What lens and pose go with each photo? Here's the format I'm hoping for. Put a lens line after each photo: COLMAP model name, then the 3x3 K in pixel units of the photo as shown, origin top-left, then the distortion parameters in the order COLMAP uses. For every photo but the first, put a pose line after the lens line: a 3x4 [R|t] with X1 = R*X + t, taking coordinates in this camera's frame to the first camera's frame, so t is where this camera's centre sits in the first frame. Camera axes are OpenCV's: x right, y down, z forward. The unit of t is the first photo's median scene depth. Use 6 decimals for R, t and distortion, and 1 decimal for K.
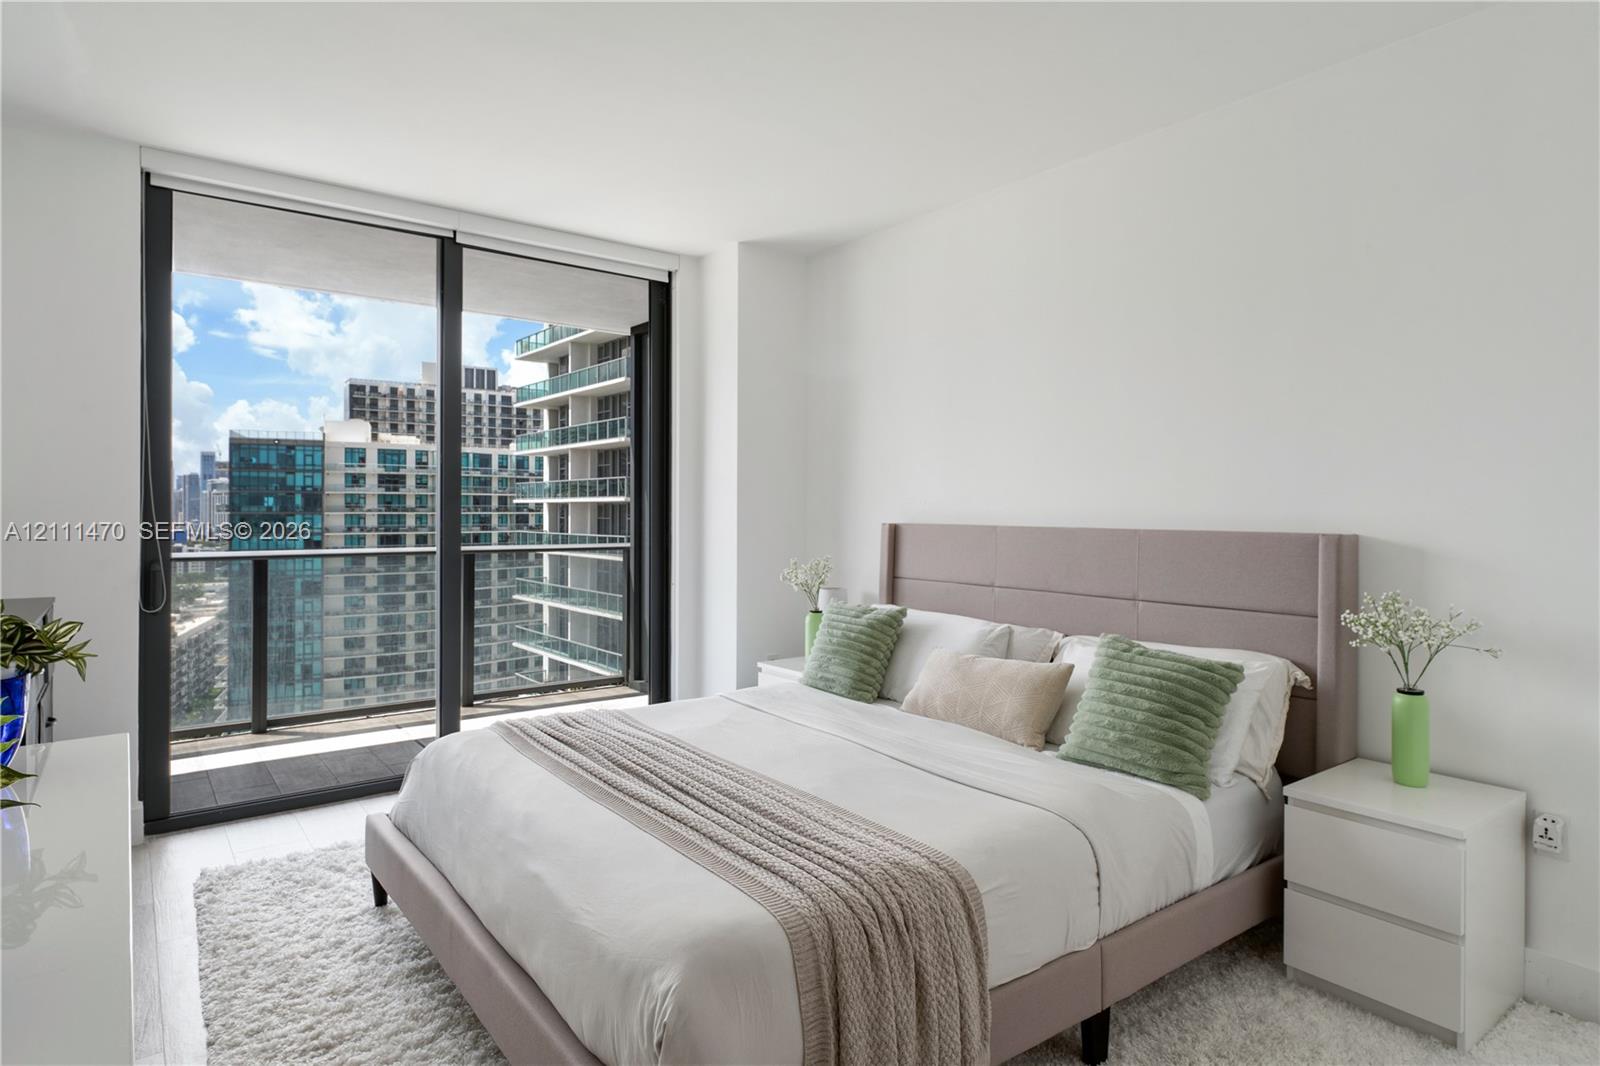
lens RADIAL K [[889.6, 0, 799.7], [0, 889.6, 506.6], [0, 0, 1]] dist [0.006184, -0.000240]
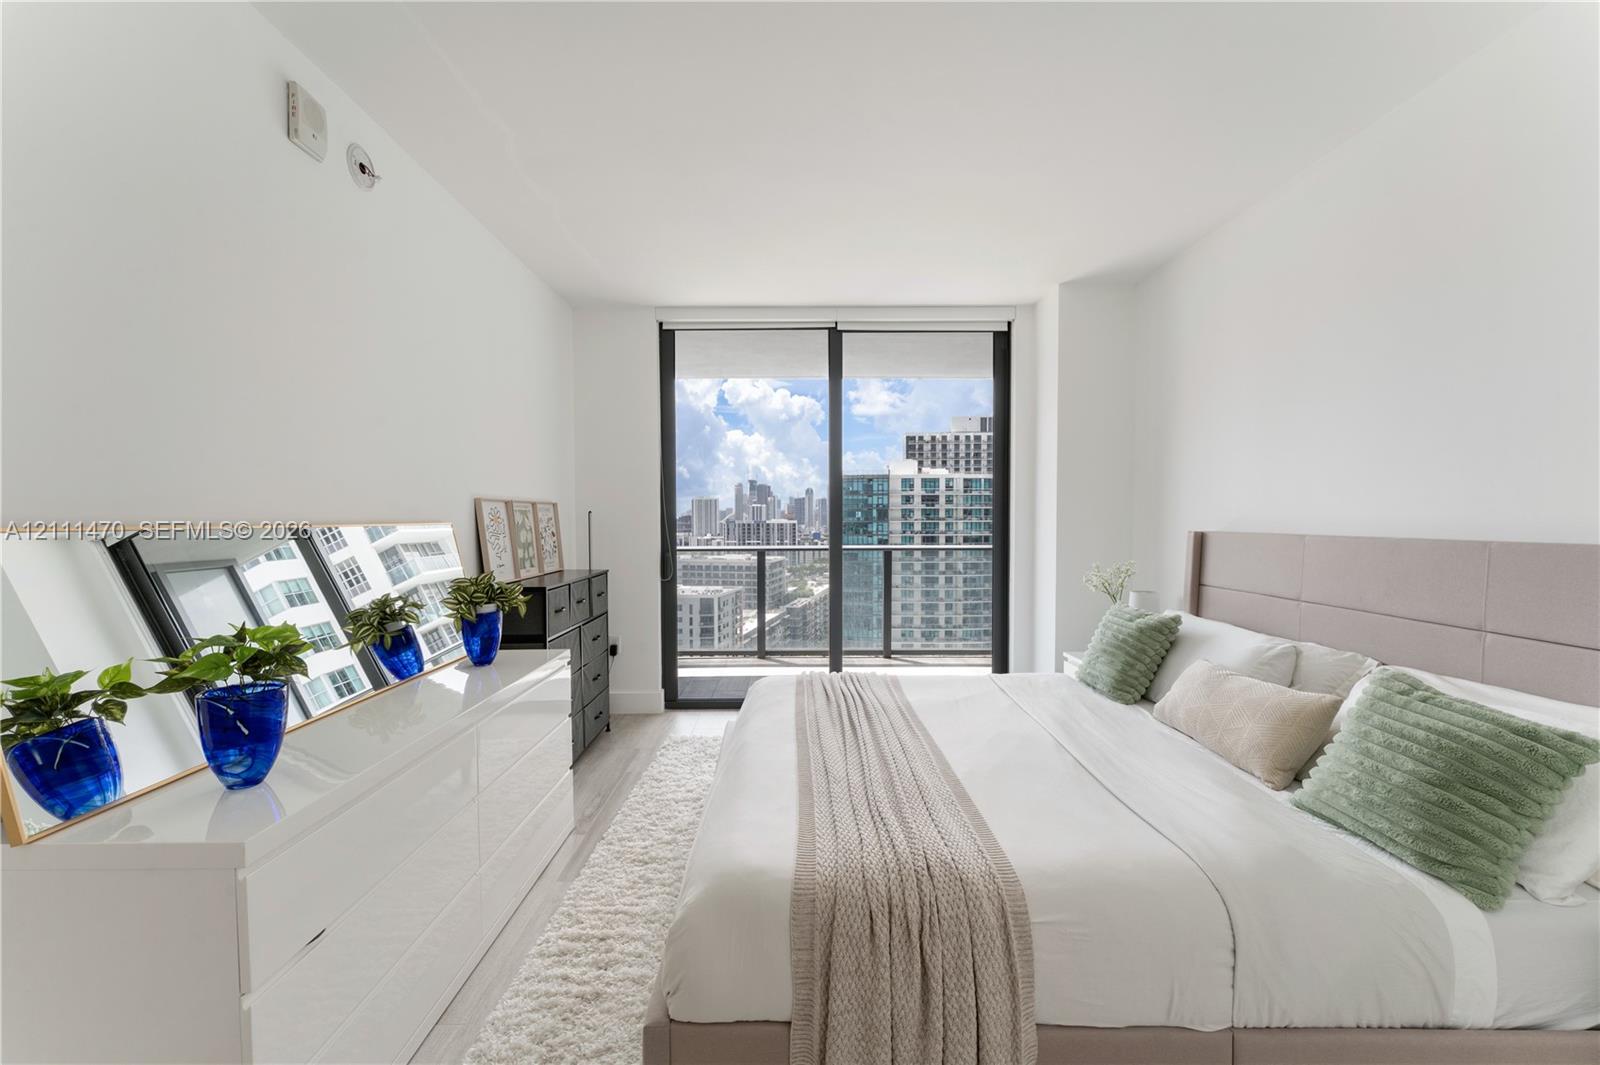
lens RADIAL K [[646.1, 0, 794.2], [0, 646.1, 539.1], [0, 0, 1]] dist [0.000617, -0.000068]
pose [[0.794201, 0.012848, -0.607519, 0.183369], [0.008620, 0.999438, 0.032405, 0.000159], [0.607594, -0.030973, 0.793644, 0.136479]]
